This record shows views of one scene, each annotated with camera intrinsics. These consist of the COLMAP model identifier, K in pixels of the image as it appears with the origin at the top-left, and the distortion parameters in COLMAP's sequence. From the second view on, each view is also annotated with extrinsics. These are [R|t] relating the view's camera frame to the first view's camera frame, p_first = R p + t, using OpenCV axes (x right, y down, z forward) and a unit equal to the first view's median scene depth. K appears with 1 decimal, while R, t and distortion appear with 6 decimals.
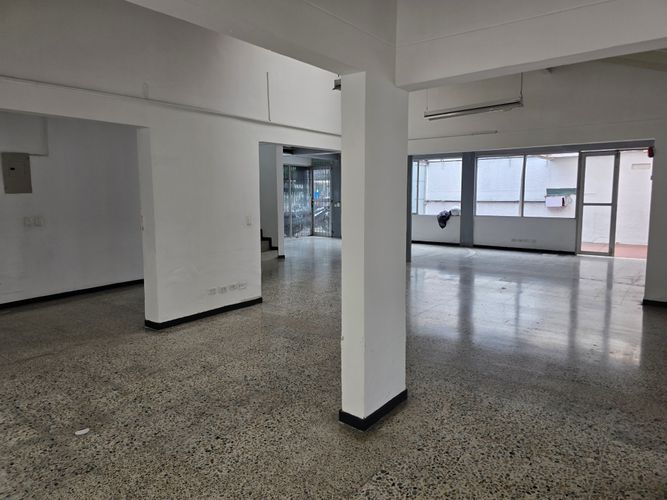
lens RADIAL K [[451.8, 0, 335.7], [0, 451.8, 235.7], [0, 0, 1]] dist [0.055163, -0.046622]
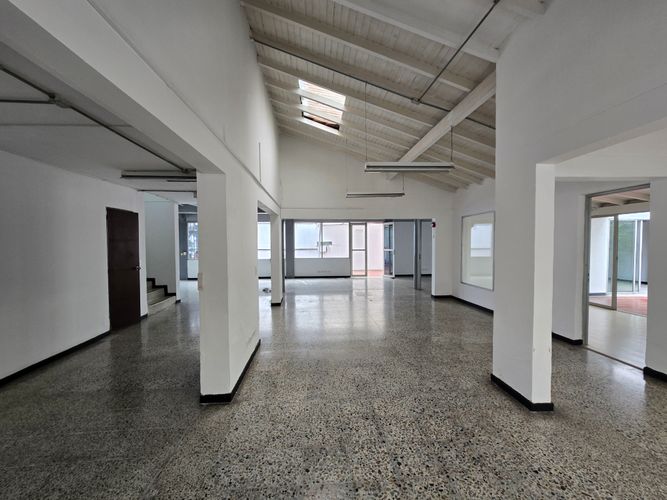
lens RADIAL K [[274.6, 0, 334.0], [0, 274.6, 253.9], [0, 0, 1]] dist [-0.003146, 0.002449]
pose [[0.744892, -0.028530, 0.666575, -0.565447], [0.066788, 0.997256, -0.031951, -0.045772], [-0.663834, 0.068319, 0.744753, 0.437152]]
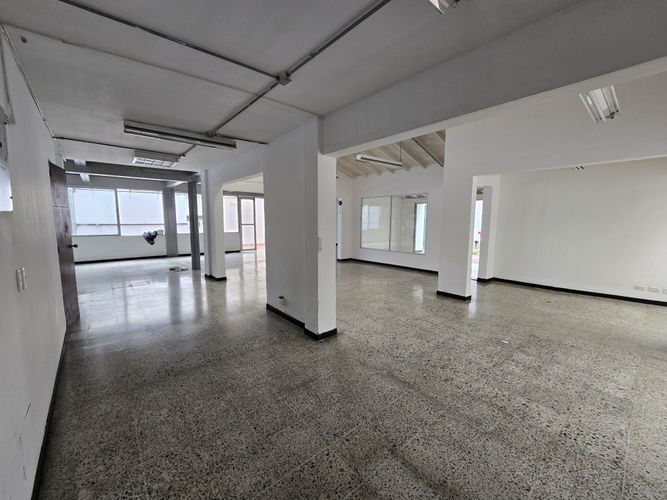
lens RADIAL K [[274.6, 0, 337.0], [0, 274.6, 249.1], [0, 0, 1]] dist [-0.003146, 0.002449]
pose [[0.208262, -0.102370, 0.972701, -1.009792], [0.086753, 0.992521, 0.085881, -0.065159], [-0.974218, 0.066499, 0.215586, 0.805268]]
